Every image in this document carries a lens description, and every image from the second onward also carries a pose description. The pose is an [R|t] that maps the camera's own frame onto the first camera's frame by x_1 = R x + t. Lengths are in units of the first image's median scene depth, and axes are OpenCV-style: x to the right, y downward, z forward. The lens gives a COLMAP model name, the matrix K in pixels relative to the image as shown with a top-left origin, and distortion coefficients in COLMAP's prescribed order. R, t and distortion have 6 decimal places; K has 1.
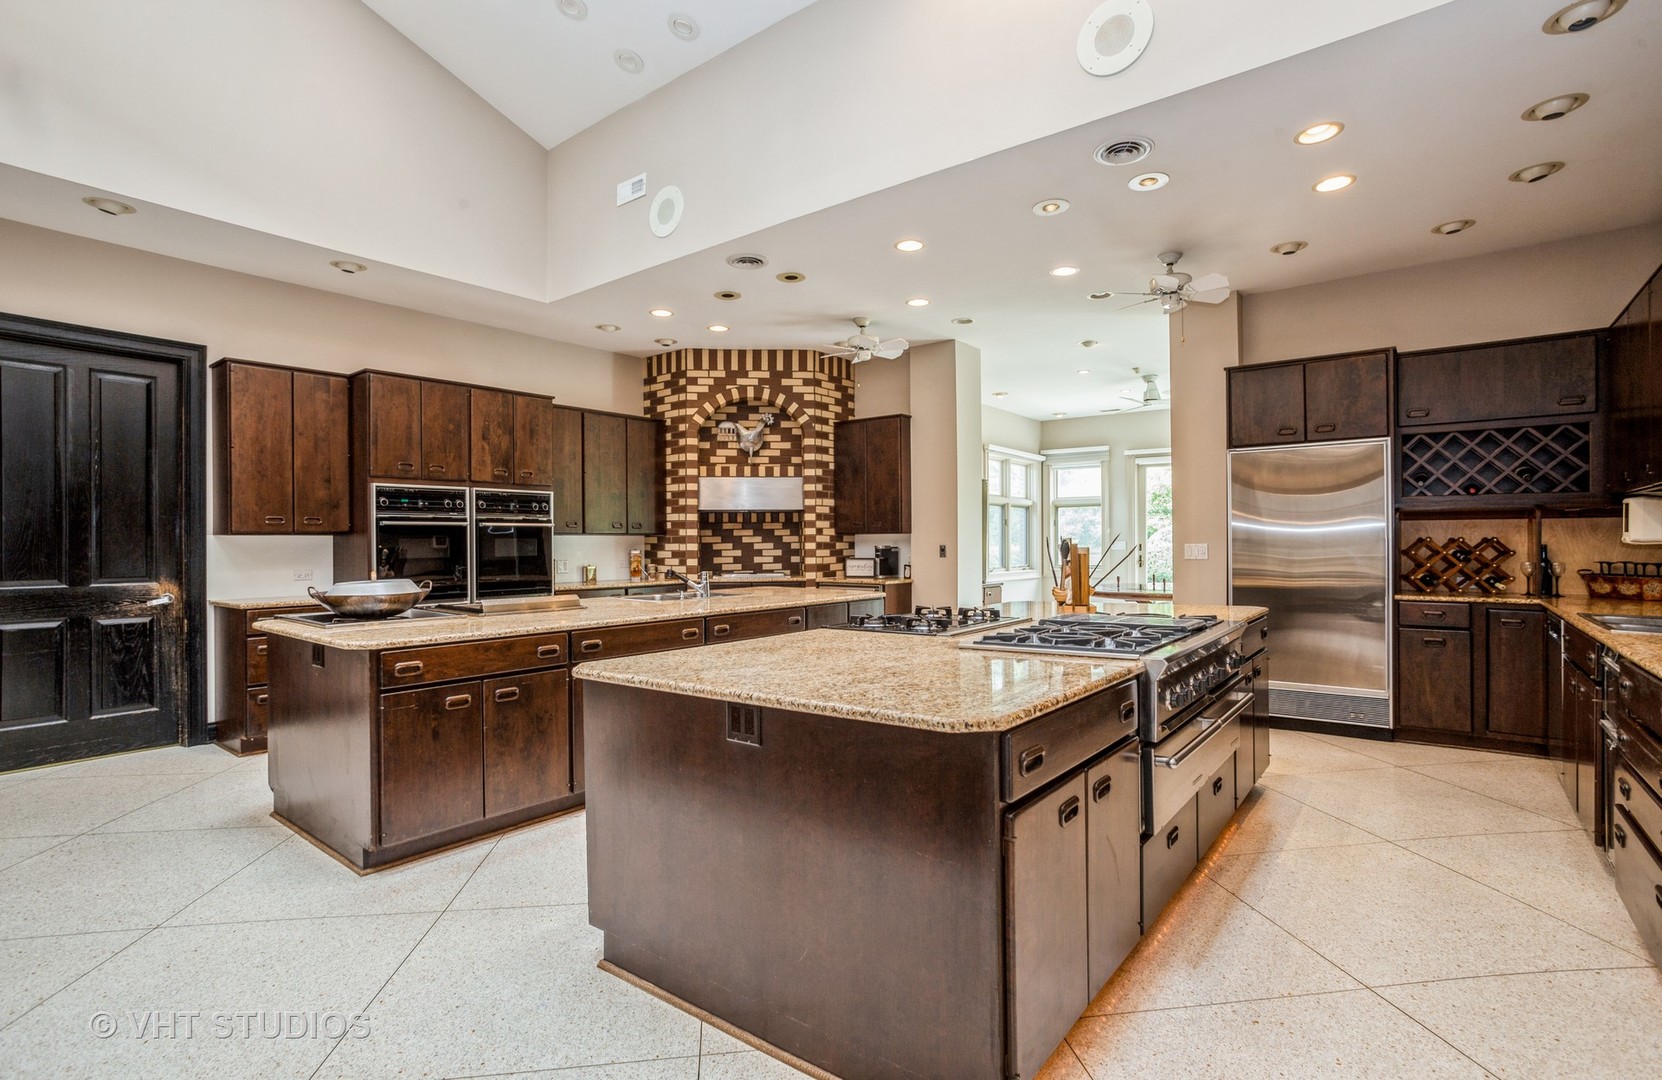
lens RADIAL K [[808.6, 0, 838.6], [0, 808.6, 541.3], [0, 0, 1]] dist [-0.056673, 0.046066]
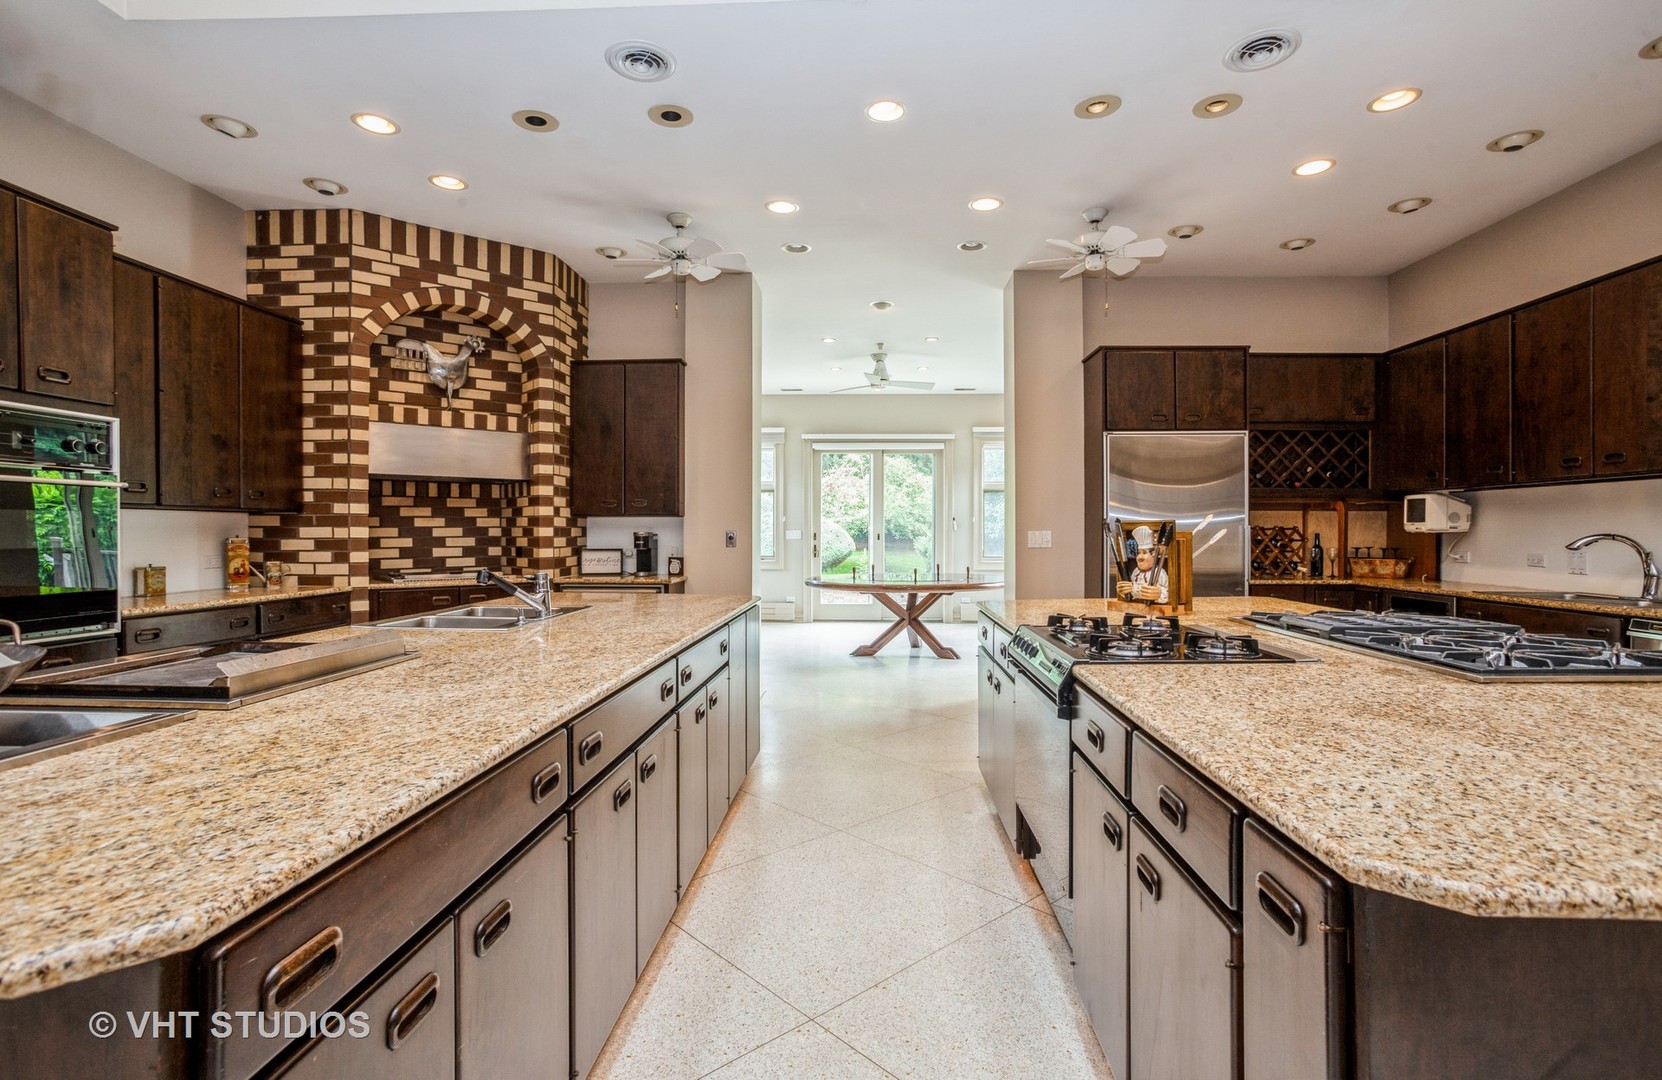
lens RADIAL K [[808.6, 0, 838.6], [0, 808.6, 541.3], [0, 0, 1]] dist [-0.056673, 0.046066]
pose [[0.817841, -0.001081, 0.575443, -0.228842], [-0.005523, 0.999937, 0.009728, 0.005708], [-0.575418, -0.011134, 0.817784, 0.282069]]
